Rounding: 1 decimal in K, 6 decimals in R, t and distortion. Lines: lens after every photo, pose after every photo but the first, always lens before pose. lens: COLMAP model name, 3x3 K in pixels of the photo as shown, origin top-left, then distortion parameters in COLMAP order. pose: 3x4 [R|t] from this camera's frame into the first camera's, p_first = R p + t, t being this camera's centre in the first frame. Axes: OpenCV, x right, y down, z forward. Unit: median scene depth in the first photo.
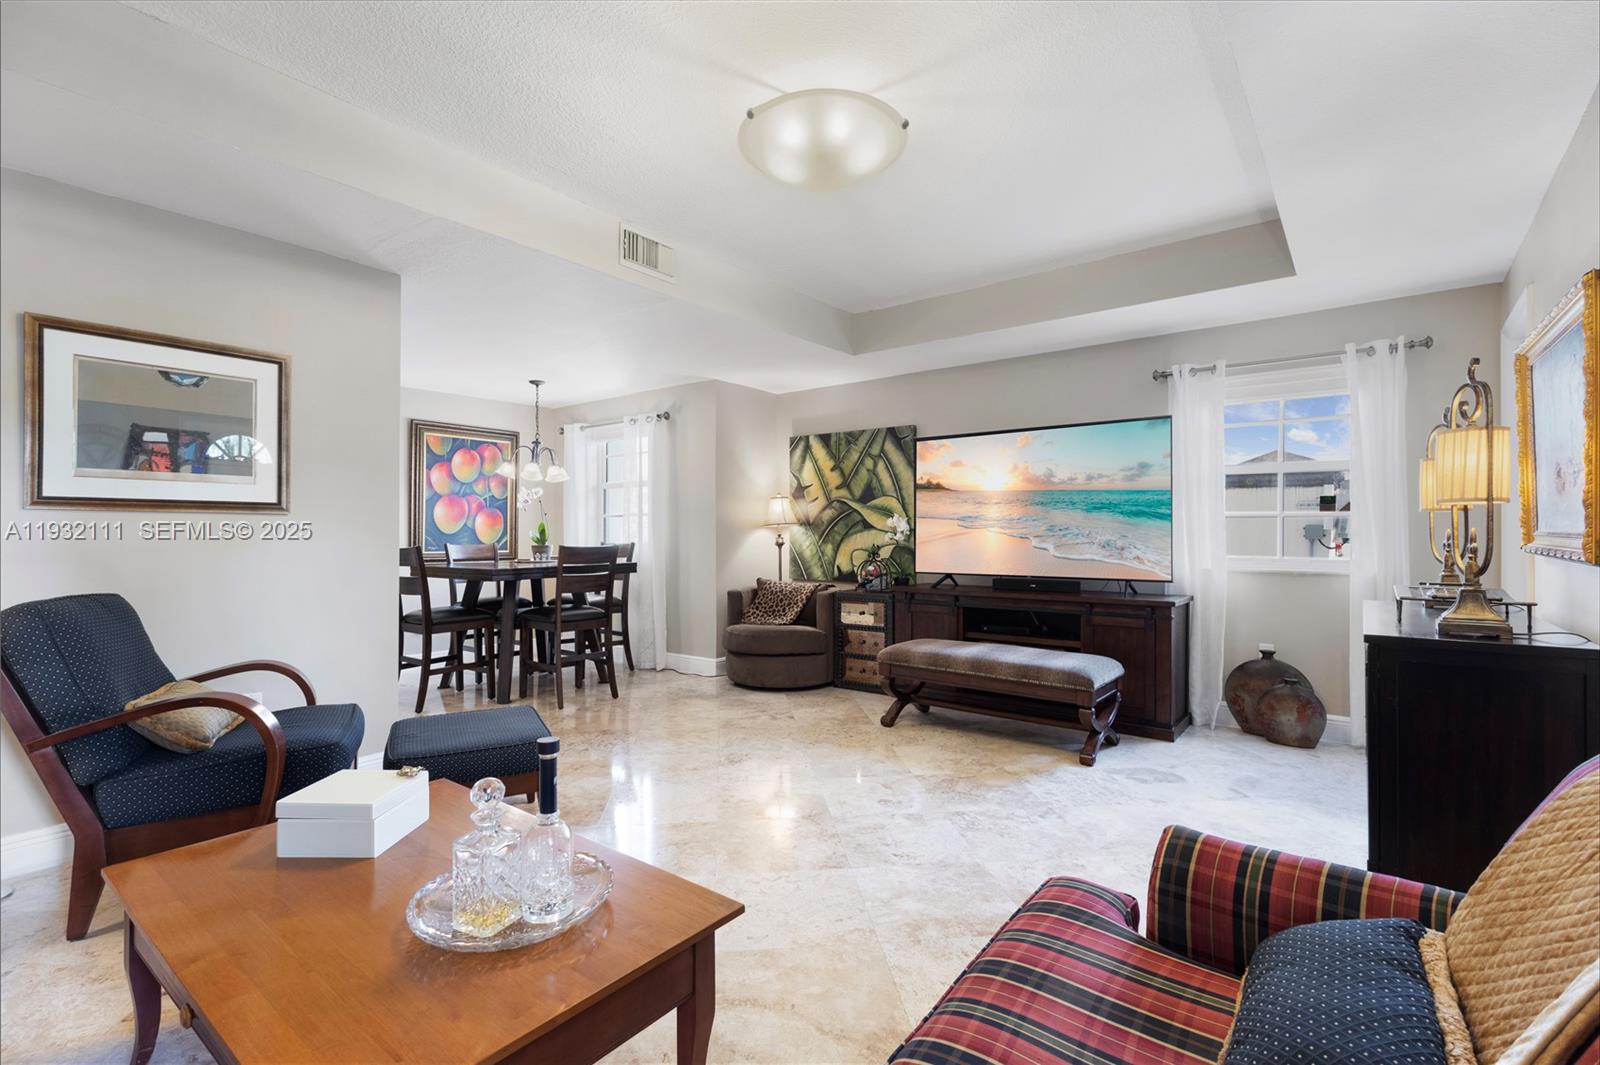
lens RADIAL K [[732.8, 0, 793.5], [0, 732.8, 531.0], [0, 0, 1]] dist [-0.000400, 0.002598]
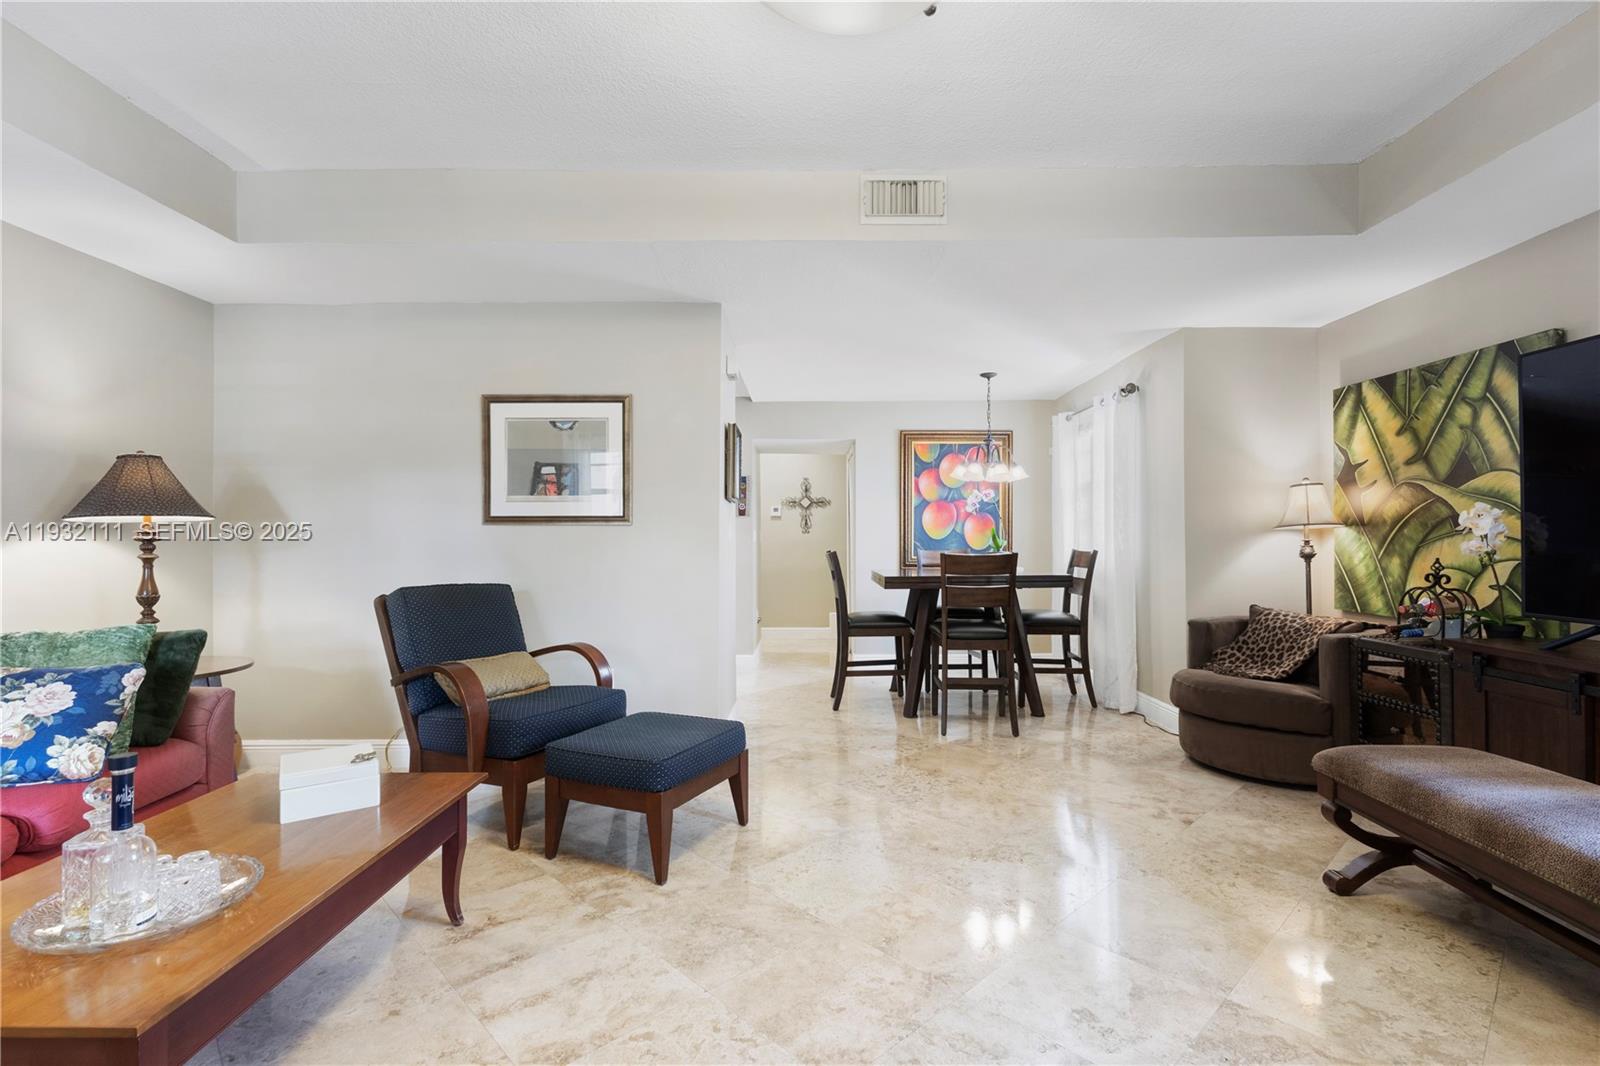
lens RADIAL K [[732.8, 0, 799.2], [0, 732.8, 531.6], [0, 0, 1]] dist [-0.000400, 0.002598]
pose [[0.615094, -0.008163, -0.788412, 0.229503], [0.004795, 0.999967, -0.006612, -0.001345], [0.788439, 0.000287, 0.615113, 0.249980]]
